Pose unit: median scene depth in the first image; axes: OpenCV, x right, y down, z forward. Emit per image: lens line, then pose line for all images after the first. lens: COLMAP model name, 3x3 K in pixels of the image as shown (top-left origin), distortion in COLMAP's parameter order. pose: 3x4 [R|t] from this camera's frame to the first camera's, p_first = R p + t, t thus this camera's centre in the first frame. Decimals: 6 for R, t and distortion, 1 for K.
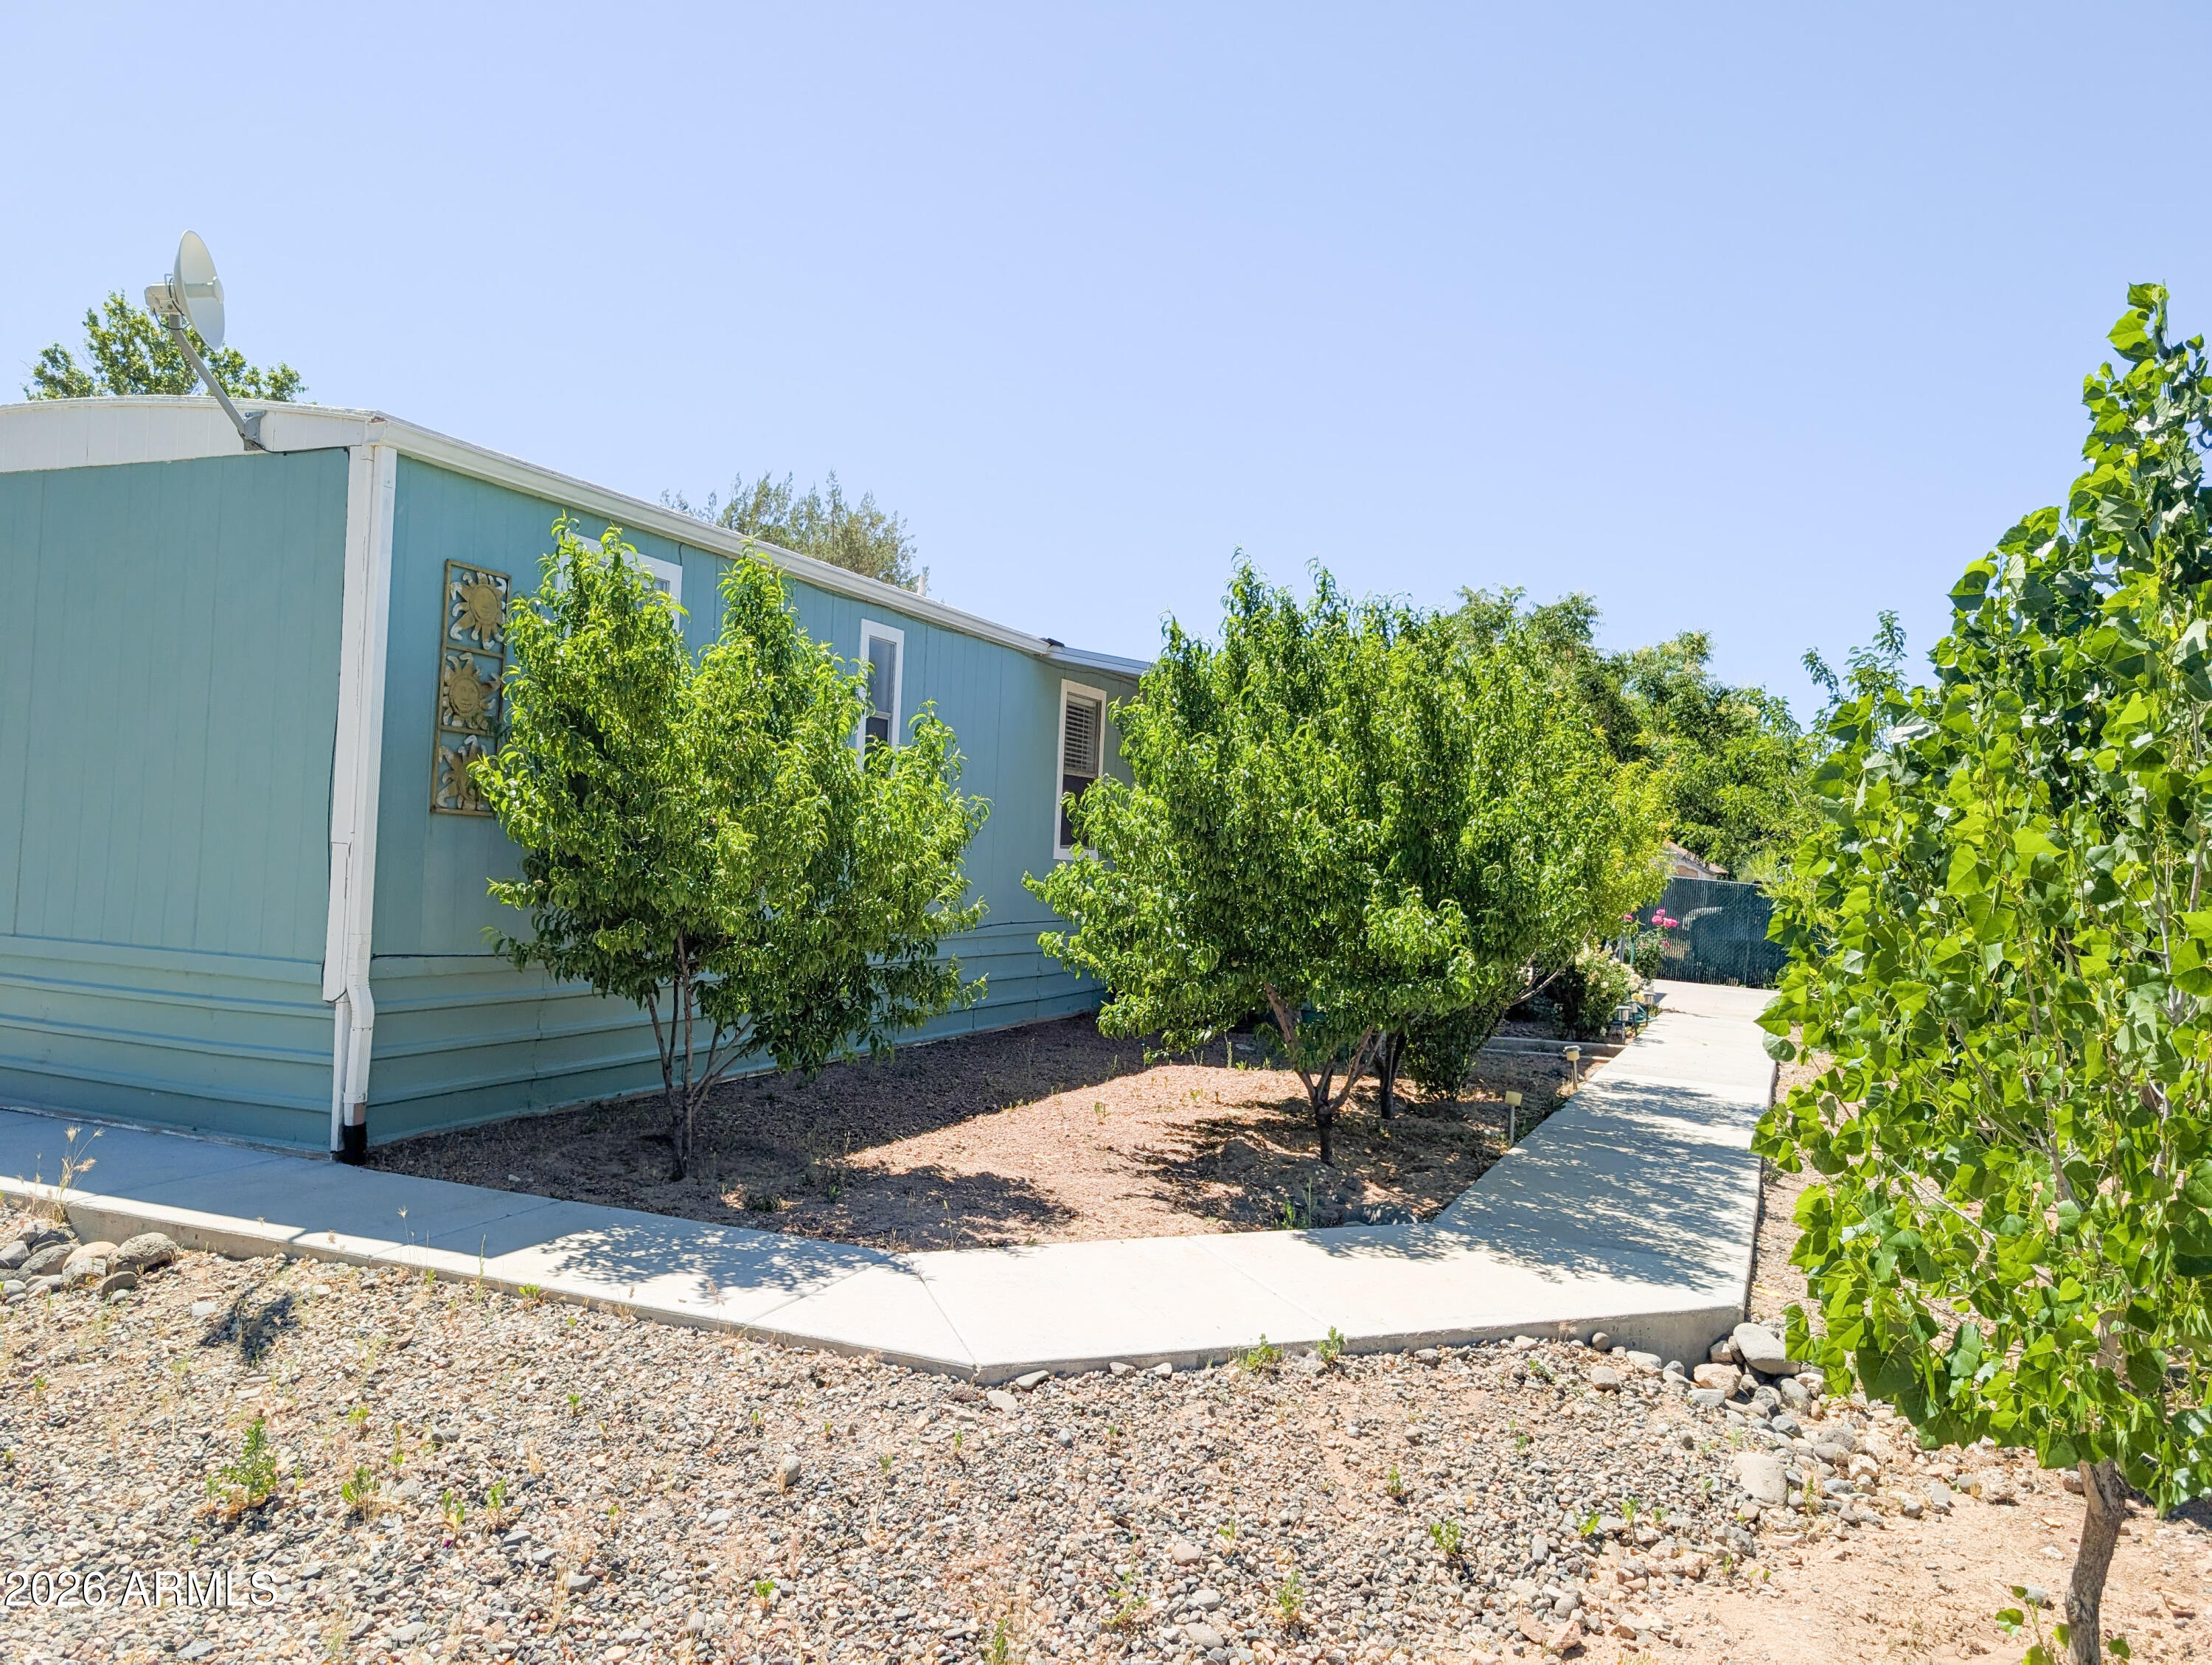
lens RADIAL K [[1593.8, 0, 1101.1], [0, 1593.8, 838.7], [0, 0, 1]] dist [0.013222, -0.012535]
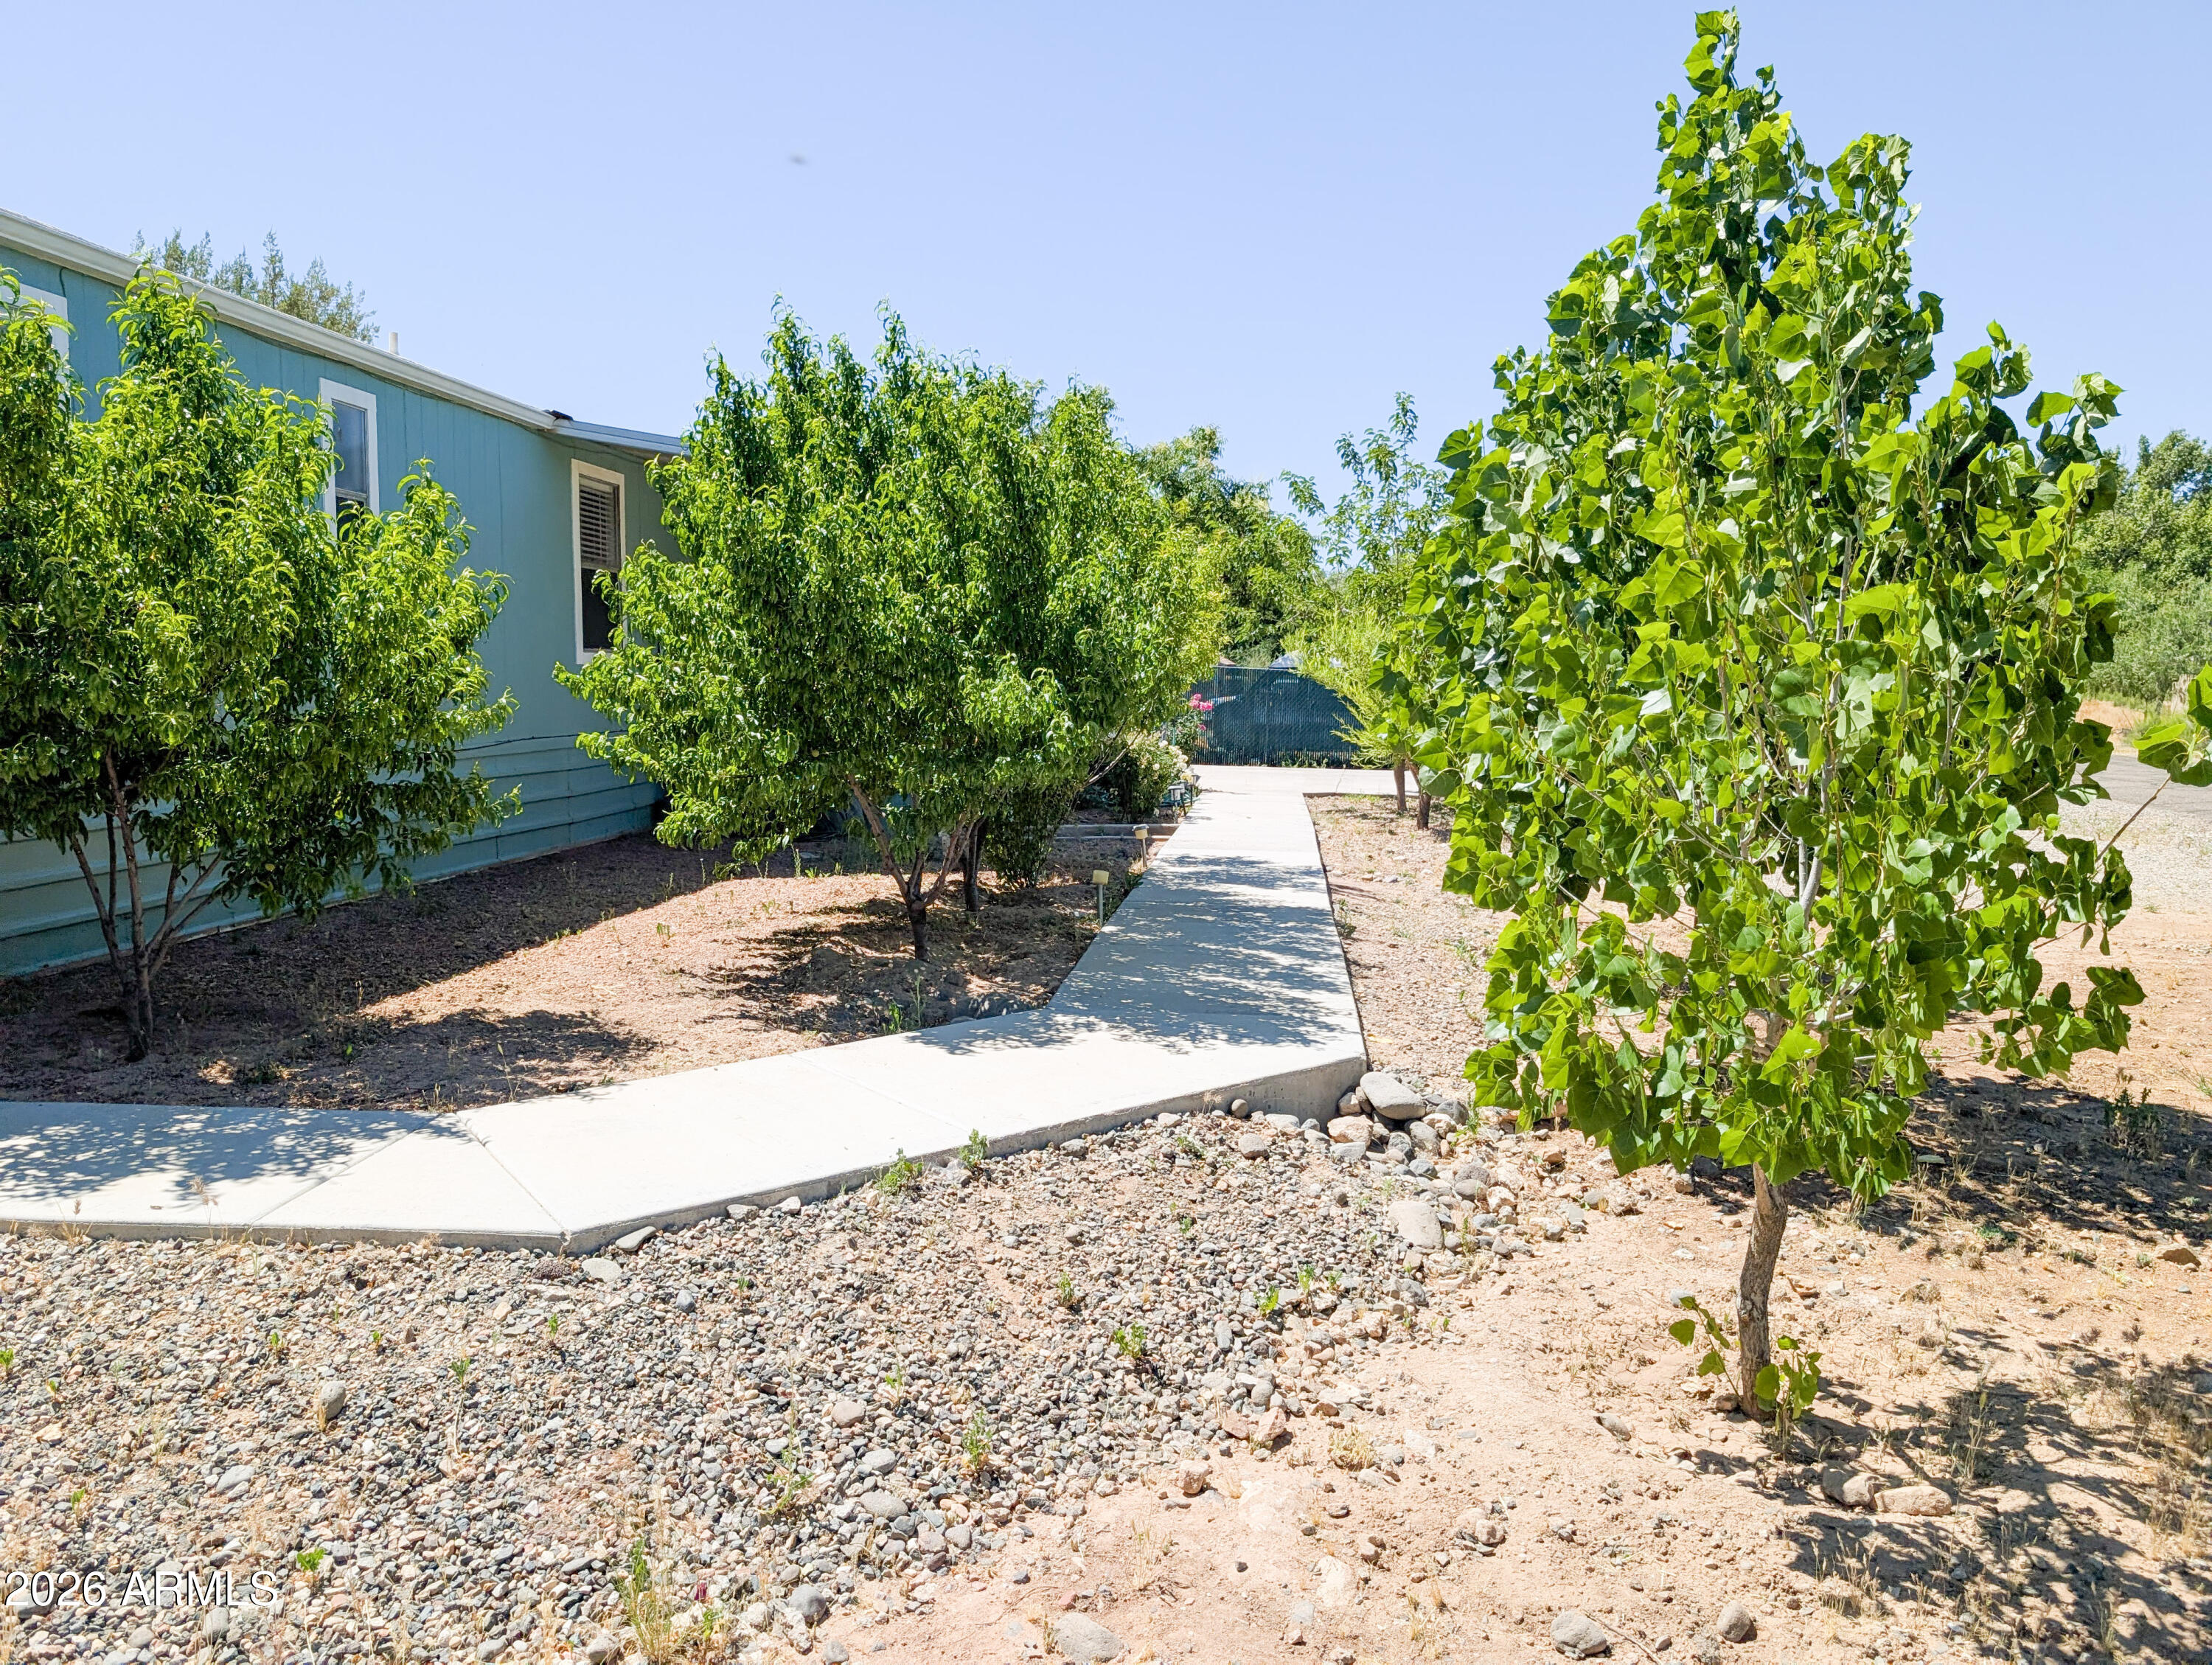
lens RADIAL K [[1593.8, 0, 1097.9], [0, 1593.8, 809.5], [0, 0, 1]] dist [0.013222, -0.012535]
pose [[0.956140, -0.072024, 0.283918, -0.029941], [0.043722, 0.993532, 0.104797, 0.034322], [-0.289630, -0.087787, 0.953104, 0.137867]]
